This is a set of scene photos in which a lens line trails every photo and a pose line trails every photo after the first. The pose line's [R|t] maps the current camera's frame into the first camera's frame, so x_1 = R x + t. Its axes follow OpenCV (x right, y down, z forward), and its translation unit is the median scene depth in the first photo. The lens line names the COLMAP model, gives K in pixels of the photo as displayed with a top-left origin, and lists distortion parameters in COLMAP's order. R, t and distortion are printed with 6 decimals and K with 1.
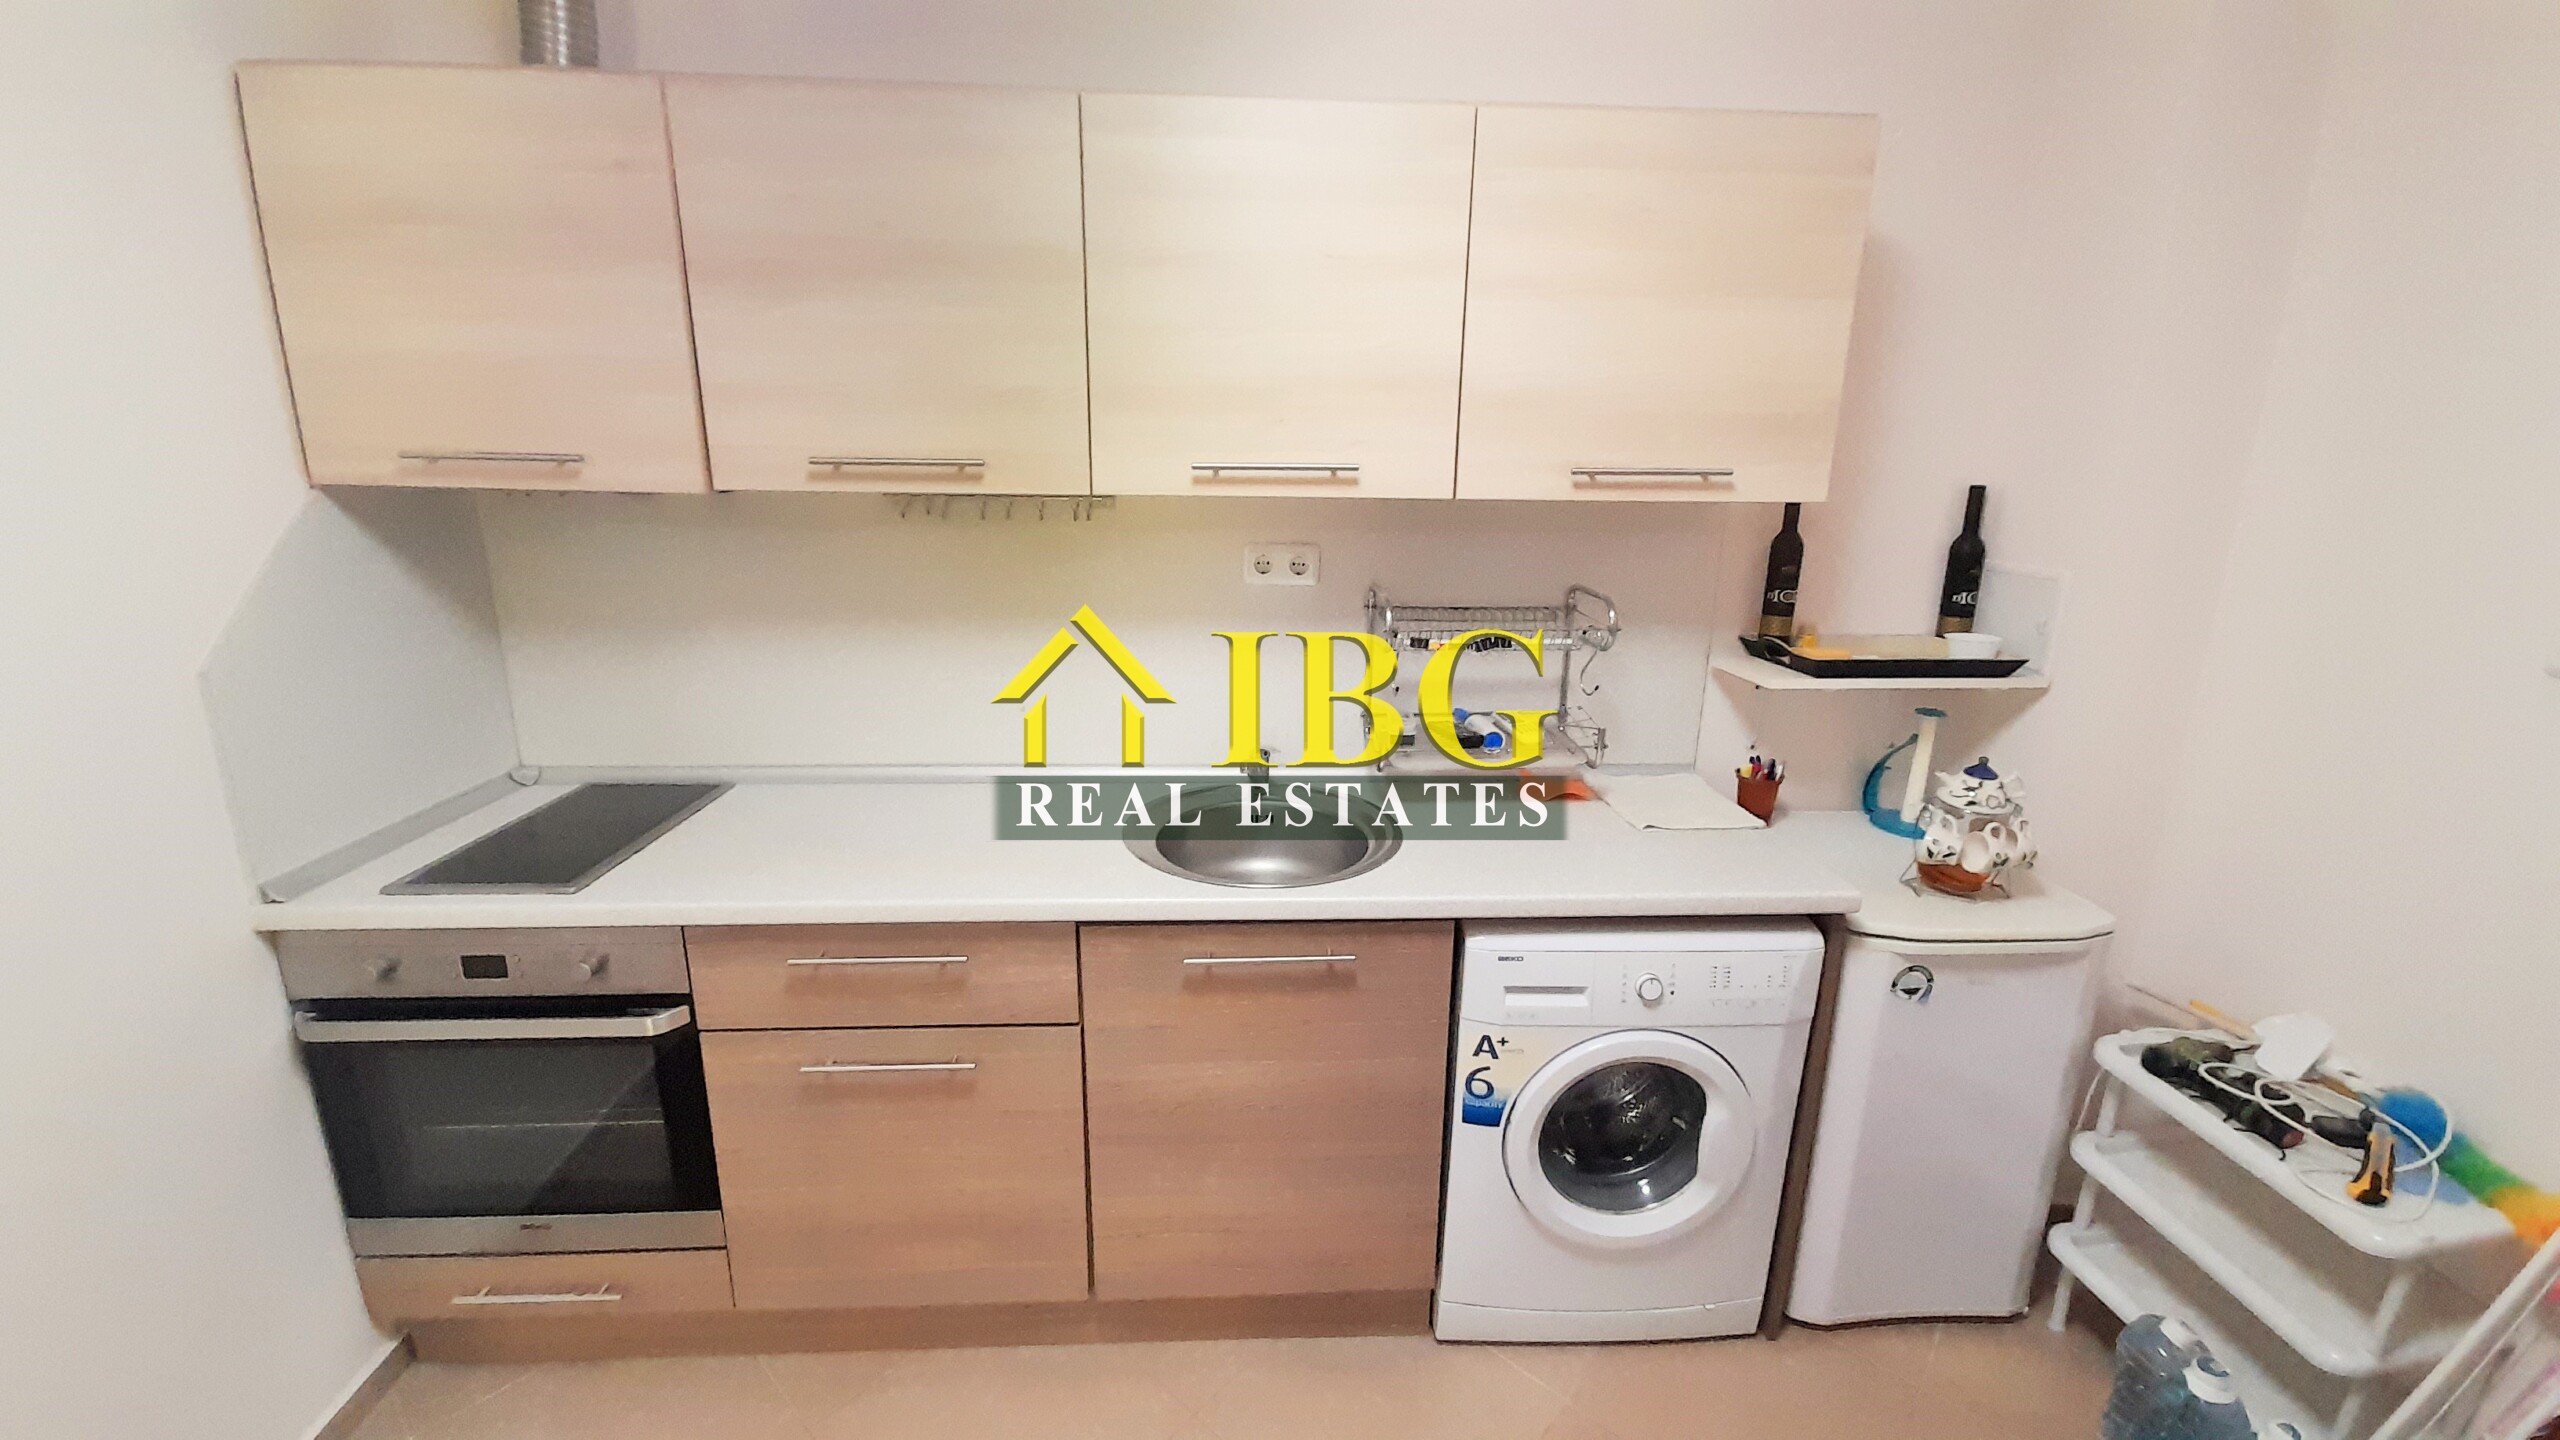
lens RADIAL K [[986.0, 0, 1282.3], [0, 986.0, 684.3], [0, 0, 1]] dist [0.011437, -0.009883]
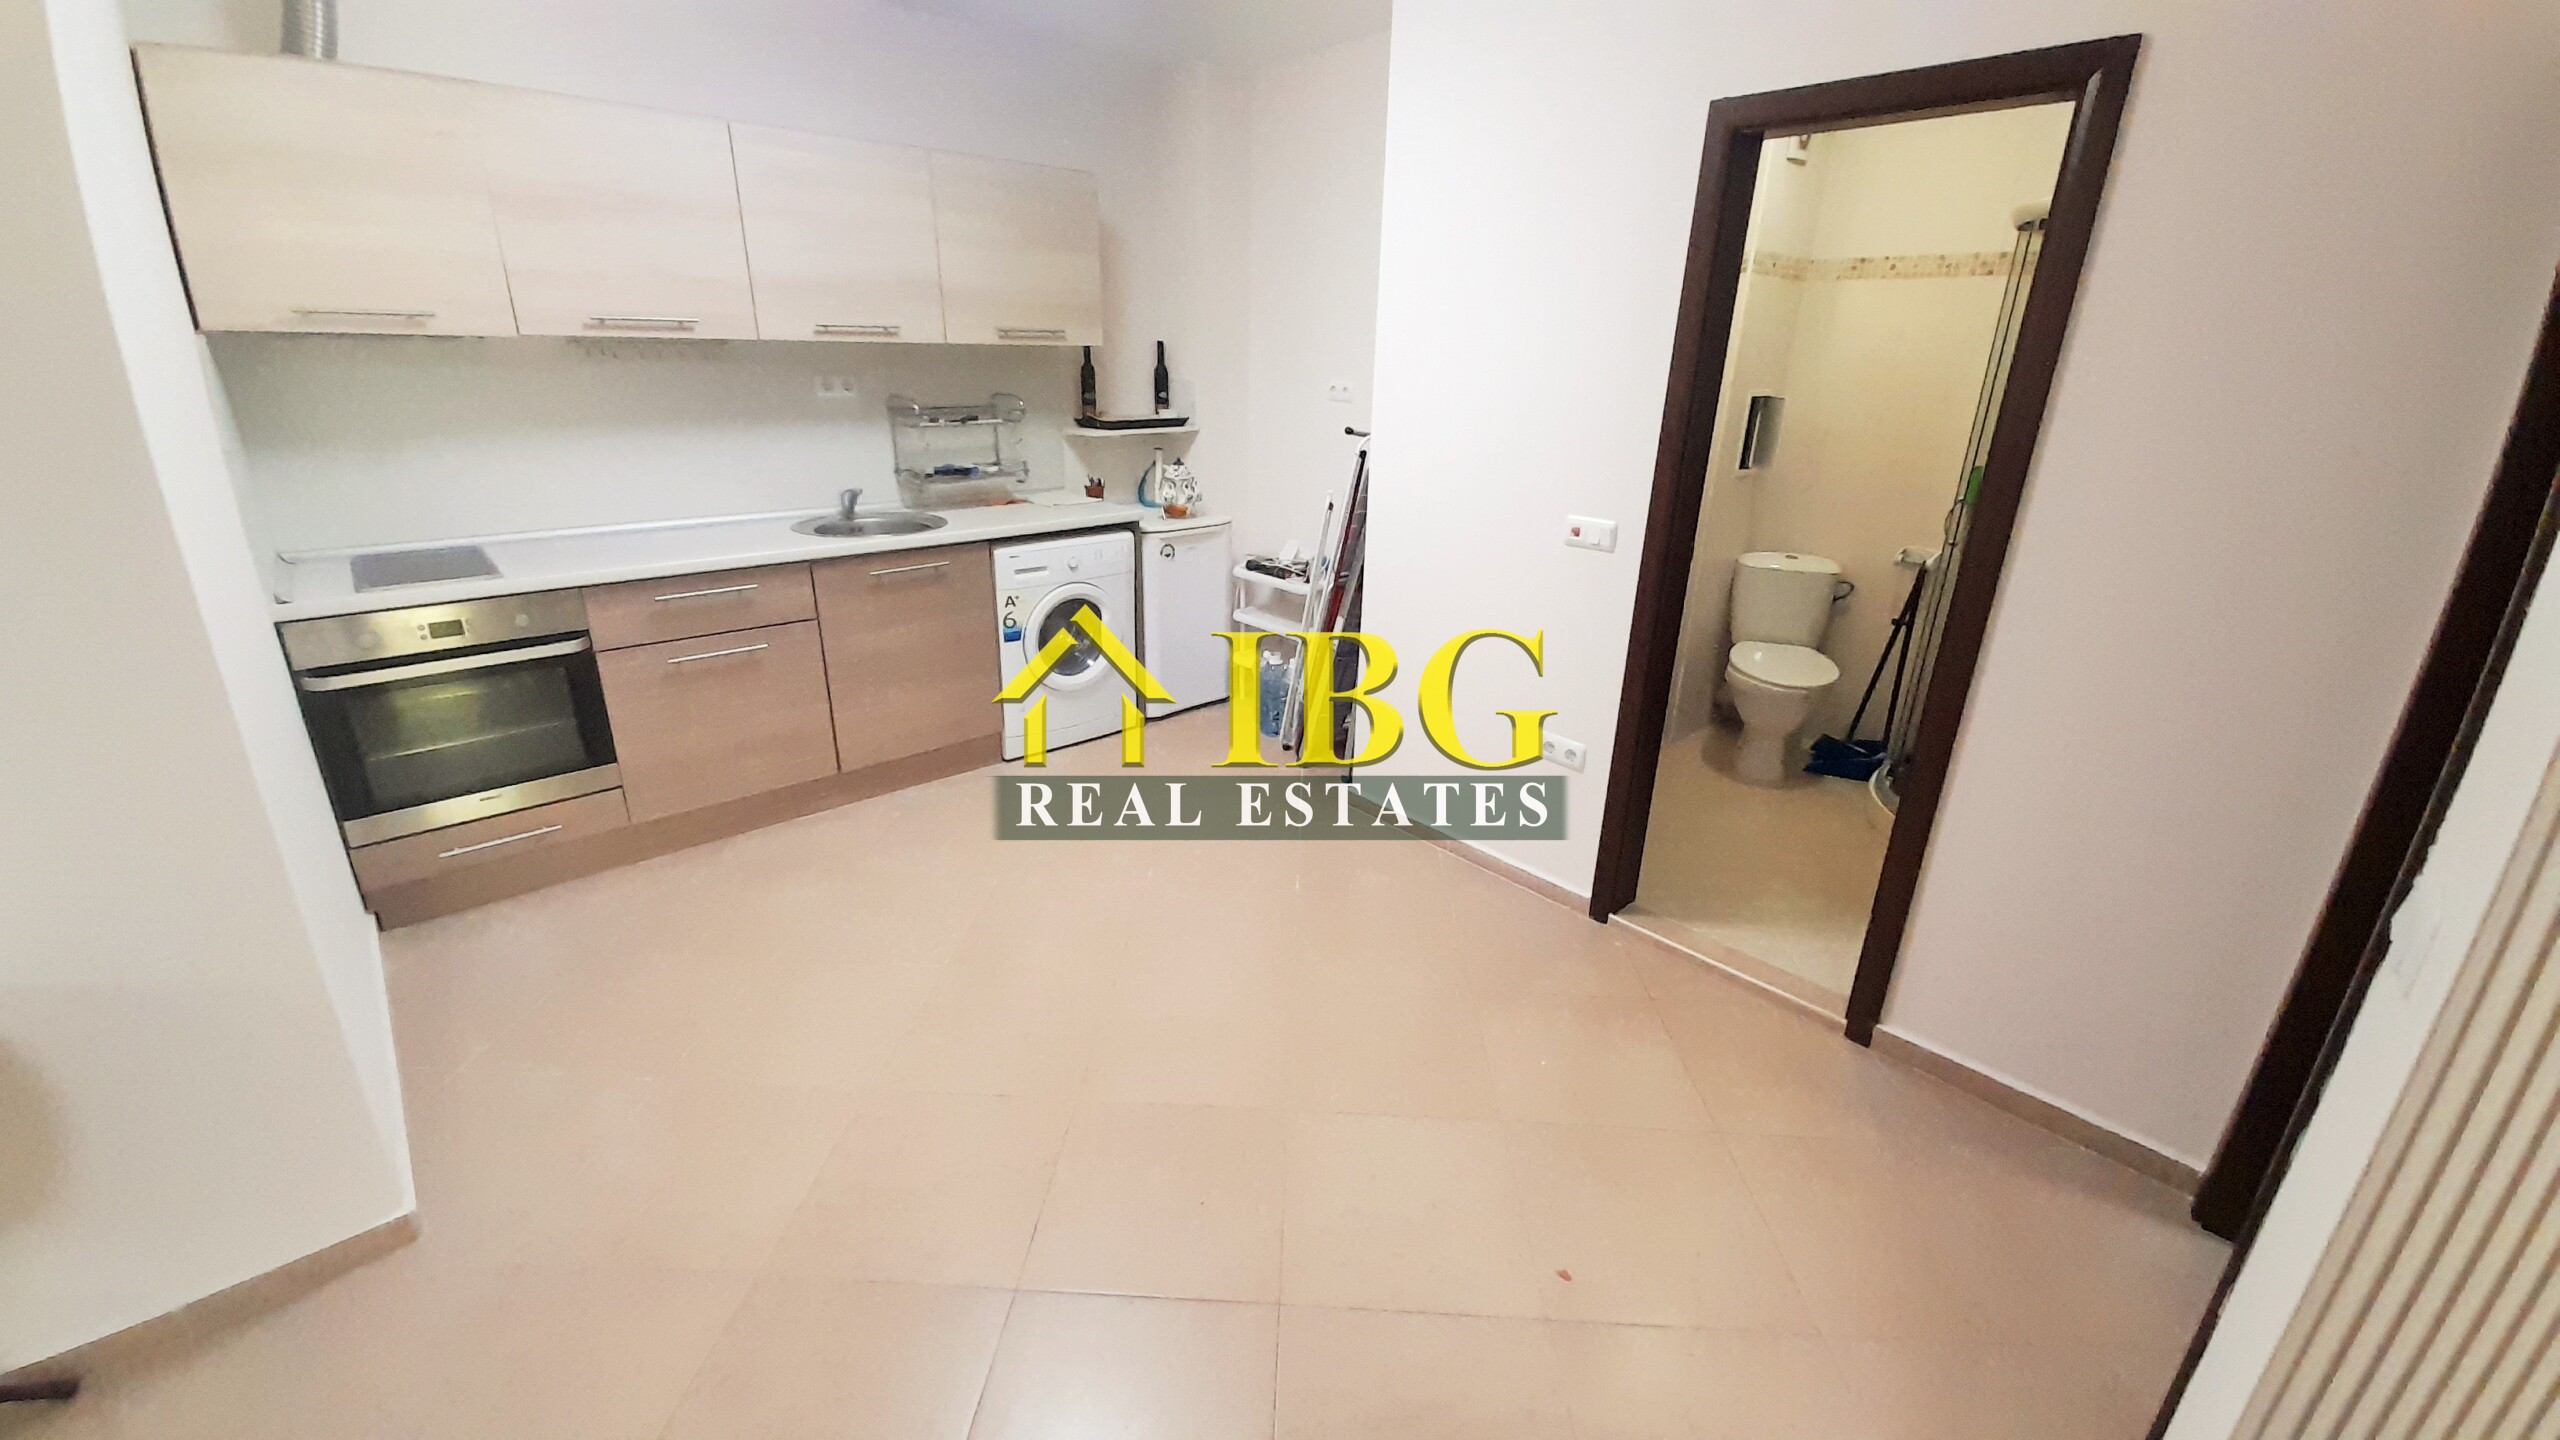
lens RADIAL K [[1009.5, 0, 1278.2], [0, 1009.5, 697.8], [0, 0, 1]] dist [0.025876, -0.010869]
pose [[0.772378, -0.210022, 0.599435, -0.713969], [0.138827, 0.976753, 0.163342, 0.285293], [-0.619806, -0.042944, 0.783579, -1.124697]]
